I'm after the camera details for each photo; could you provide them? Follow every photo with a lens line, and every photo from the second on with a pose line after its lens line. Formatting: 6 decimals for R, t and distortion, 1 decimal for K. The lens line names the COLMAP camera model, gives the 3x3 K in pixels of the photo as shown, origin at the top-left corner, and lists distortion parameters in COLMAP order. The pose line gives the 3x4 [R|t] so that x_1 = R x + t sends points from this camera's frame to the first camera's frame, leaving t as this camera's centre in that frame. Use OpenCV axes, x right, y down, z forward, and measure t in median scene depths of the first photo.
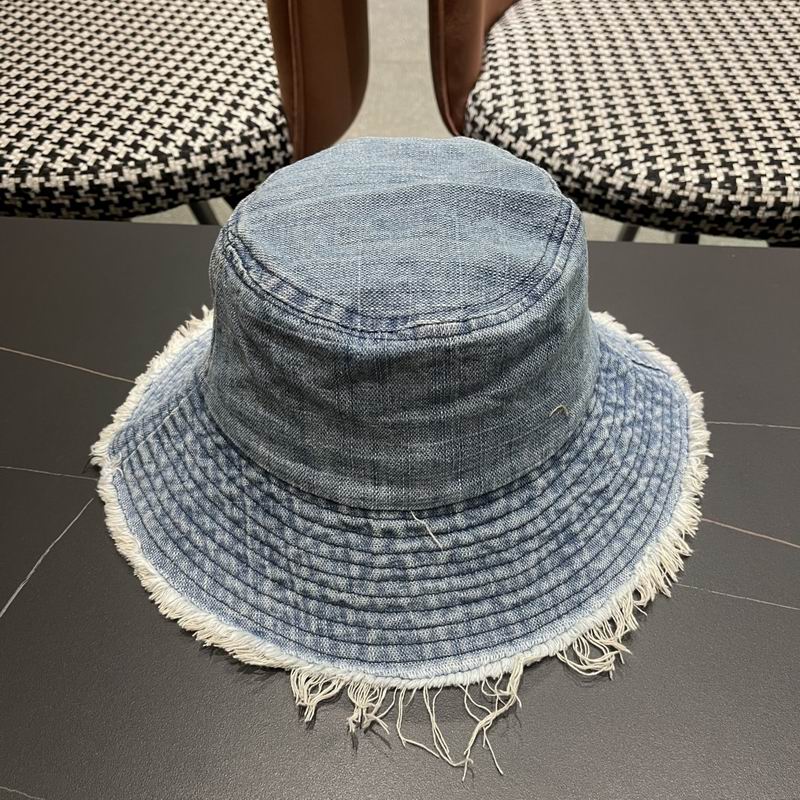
lens RADIAL K [[815.0, 0, 400.0], [0, 815.0, 405.3], [0, 0, 1]] dist [0.020094, 0.000000]
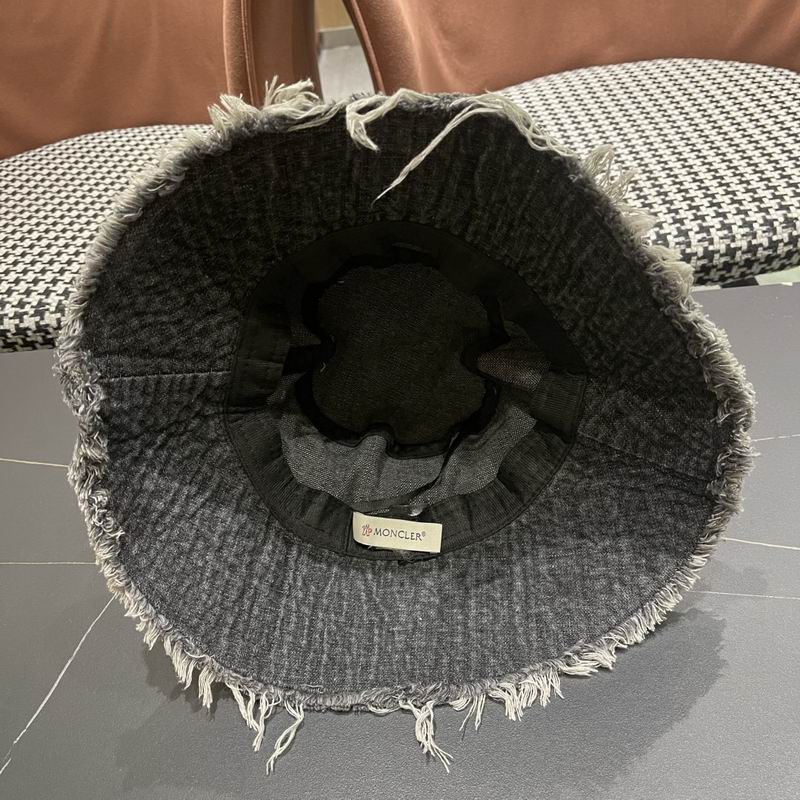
lens RADIAL K [[815.0, 0, 401.3], [0, 815.0, 400.5], [0, 0, 1]] dist [0.020094, 0.000000]
pose [[0.991922, -0.126378, -0.010945, 0.030230], [0.124115, 0.984730, -0.122078, 0.036328], [0.026205, 0.119733, 0.992460, -0.093473]]
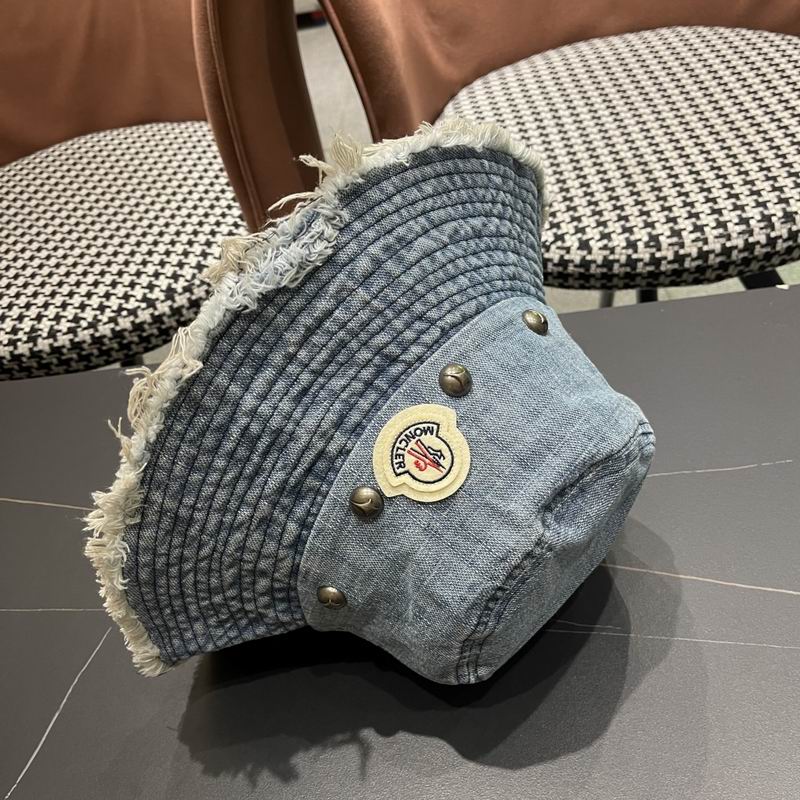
lens RADIAL K [[815.0, 0, 400.5], [0, 815.0, 405.1], [0, 0, 1]] dist [0.020094, 0.000000]
pose [[0.984967, -0.159387, -0.066602, 0.102467], [0.155489, 0.986006, -0.060133, -0.041512], [0.075255, 0.048873, 0.995966, -0.092572]]
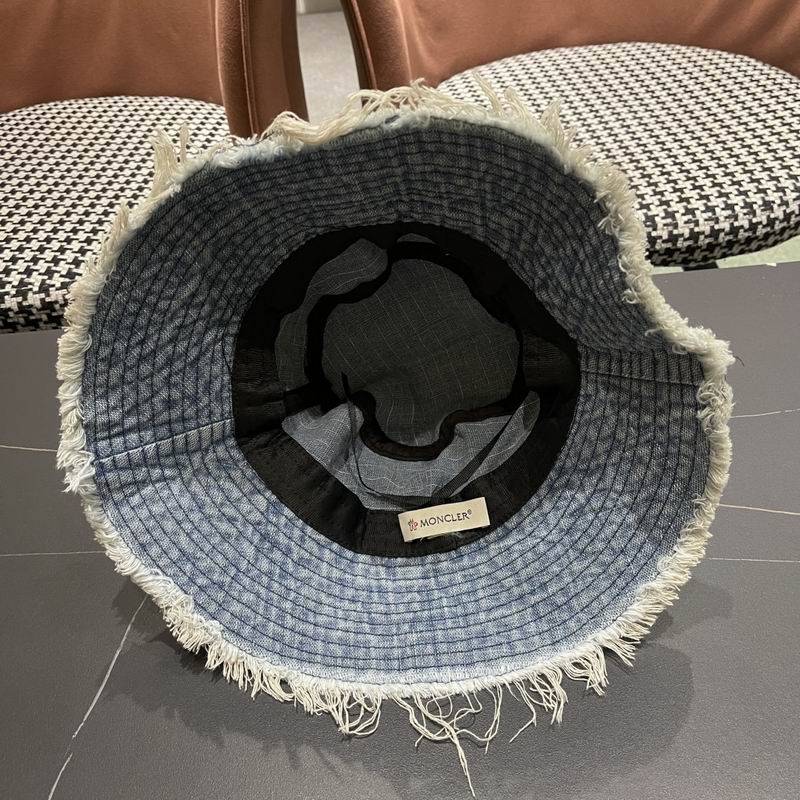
lens RADIAL K [[815.0, 0, 398.3], [0, 815.0, 396.5], [0, 0, 1]] dist [0.020094, 0.000000]
pose [[0.986442, -0.140427, 0.084924, -0.079057], [0.147534, 0.985470, -0.084164, 0.017438], [-0.071871, 0.095552, 0.992826, -0.098065]]
